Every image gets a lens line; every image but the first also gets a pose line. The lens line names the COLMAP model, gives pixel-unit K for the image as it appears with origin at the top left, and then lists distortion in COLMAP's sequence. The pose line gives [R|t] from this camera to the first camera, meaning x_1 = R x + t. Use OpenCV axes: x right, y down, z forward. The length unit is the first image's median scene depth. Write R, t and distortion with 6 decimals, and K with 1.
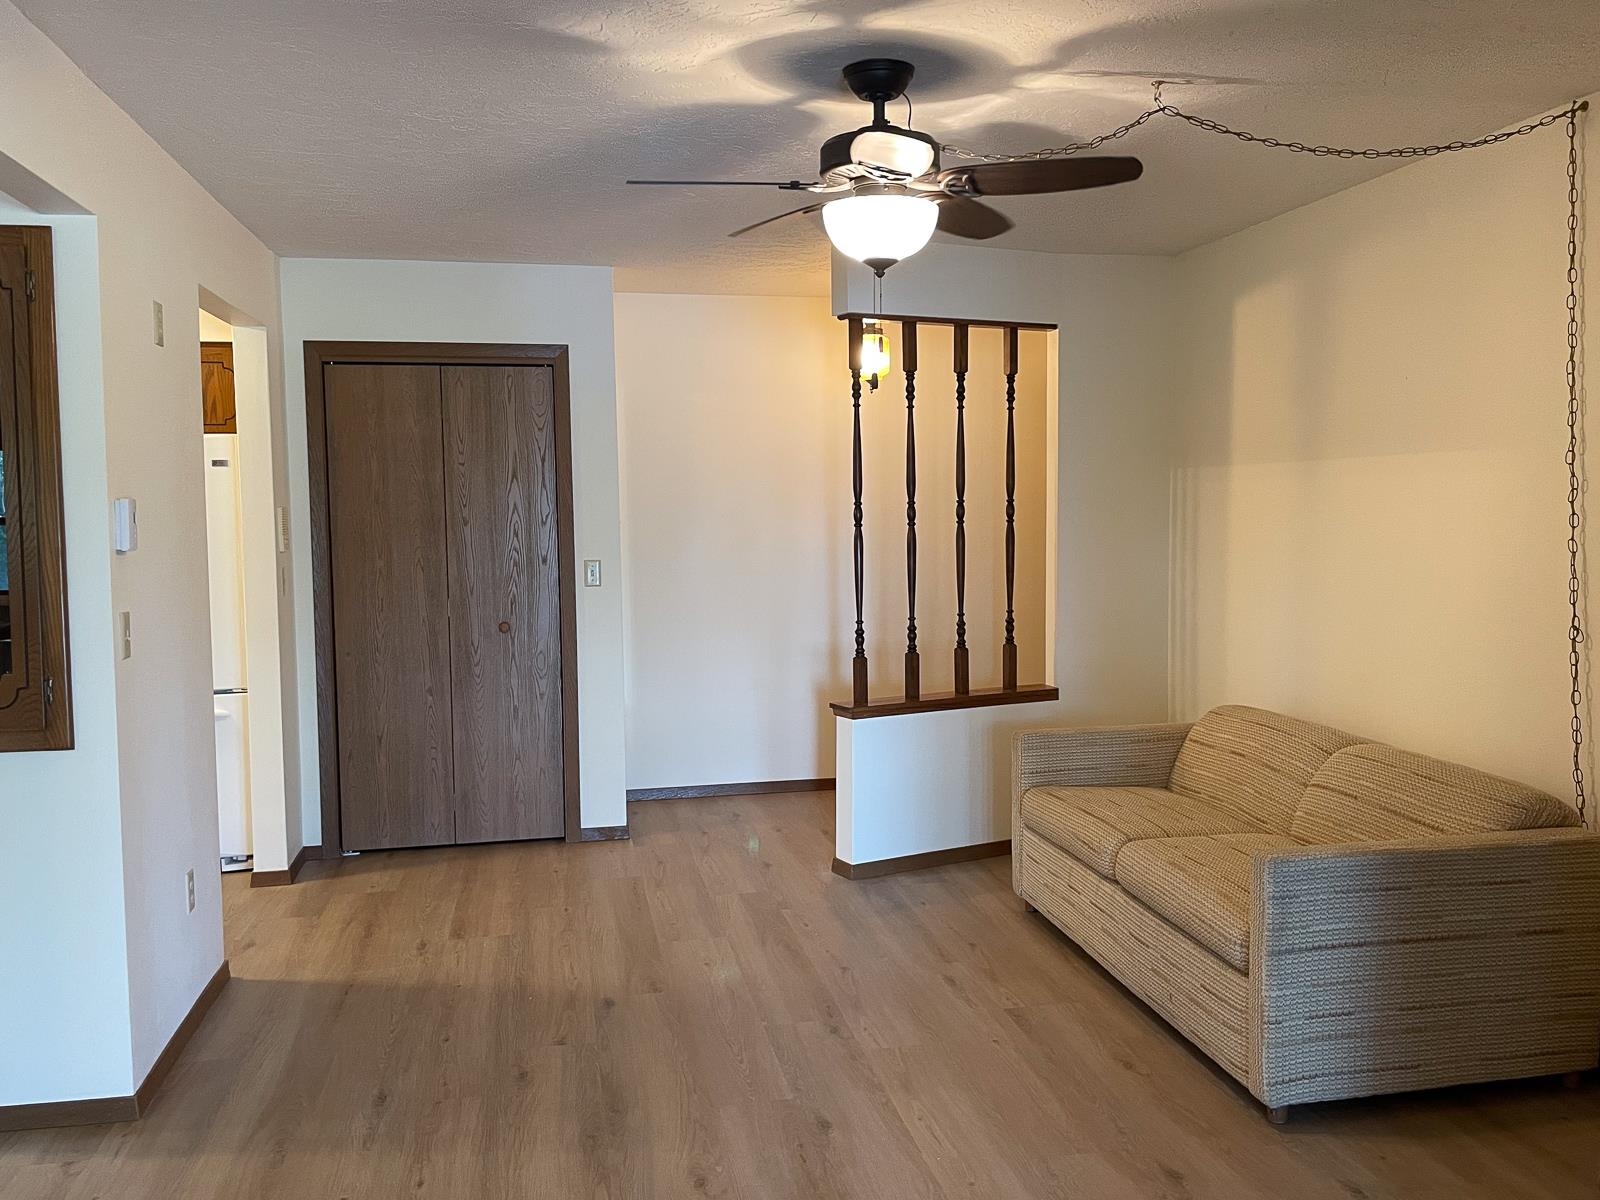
lens RADIAL K [[1274.1, 0, 796.6], [0, 1274.1, 604.9], [0, 0, 1]] dist [0.067680, -0.066411]
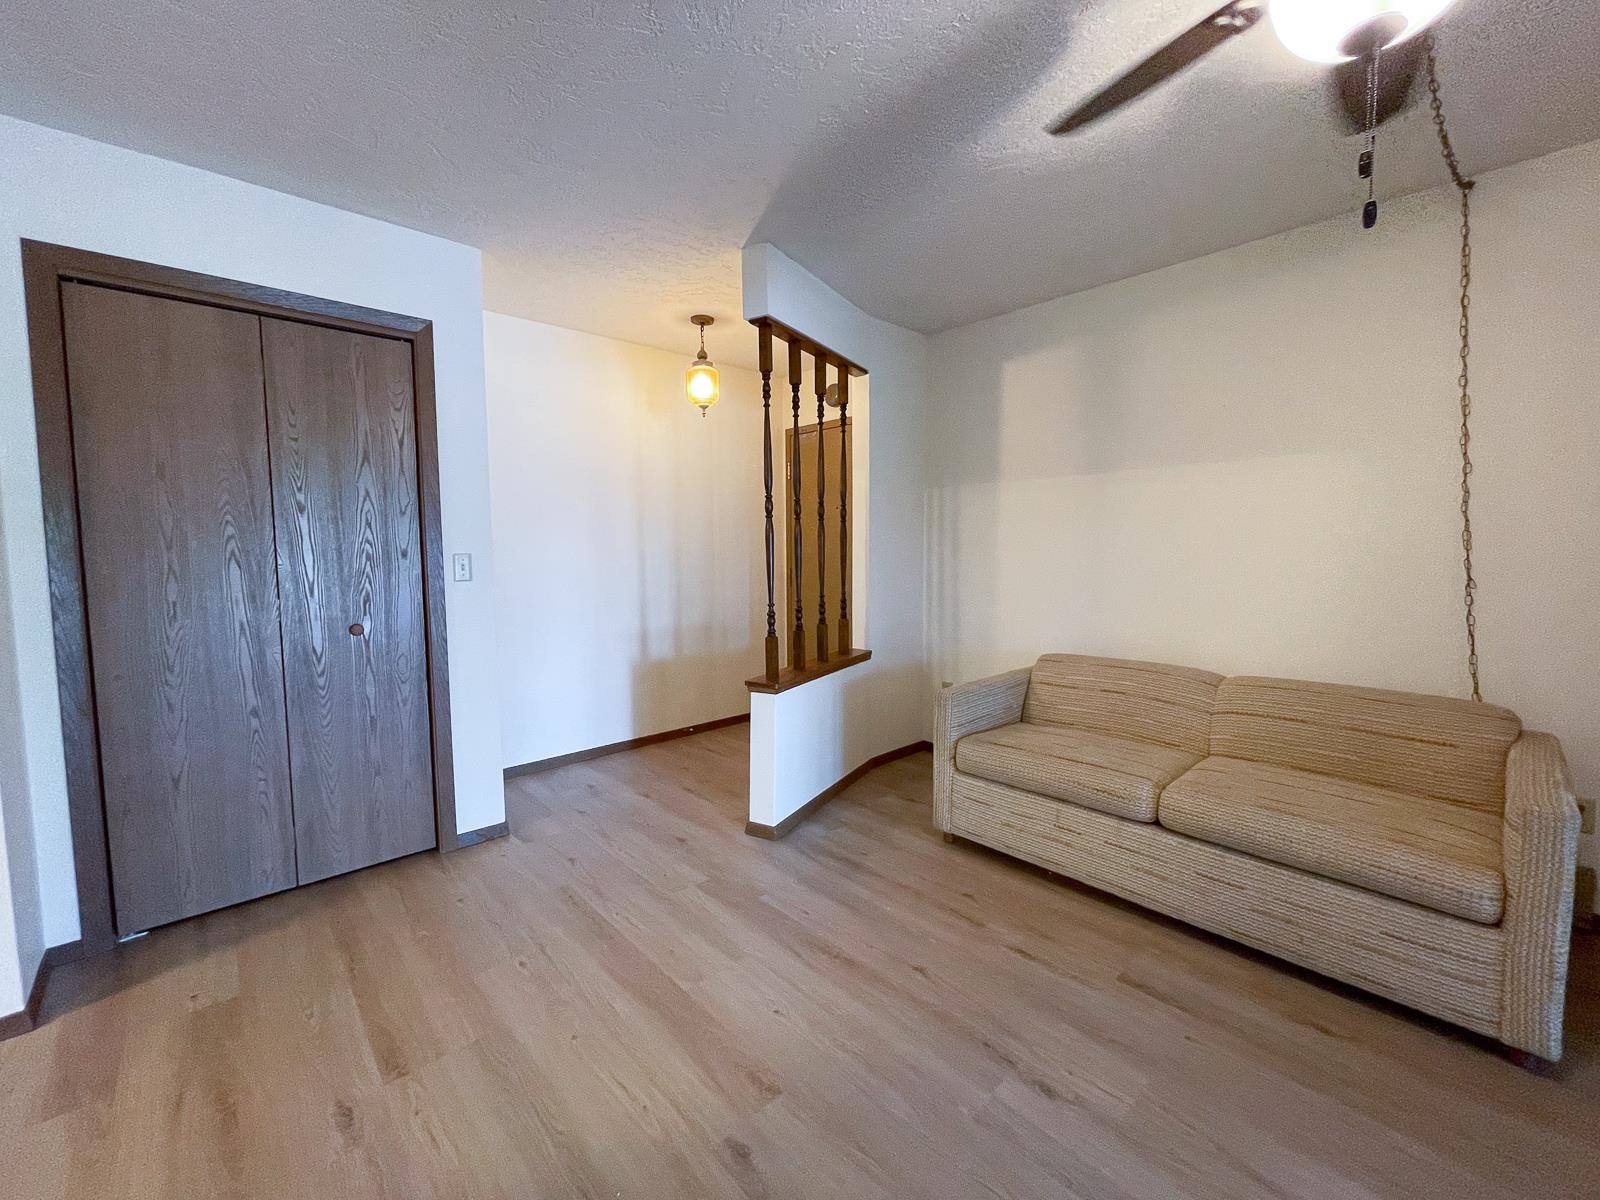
lens RADIAL K [[648.3, 0, 794.0], [0, 648.3, 596.2], [0, 0, 1]] dist [-0.003612, 0.001205]
pose [[0.857314, -0.034330, 0.513647, -0.202182], [0.038331, 0.999261, 0.002809, 0.004812], [-0.513364, 0.017280, 0.857997, 0.468485]]
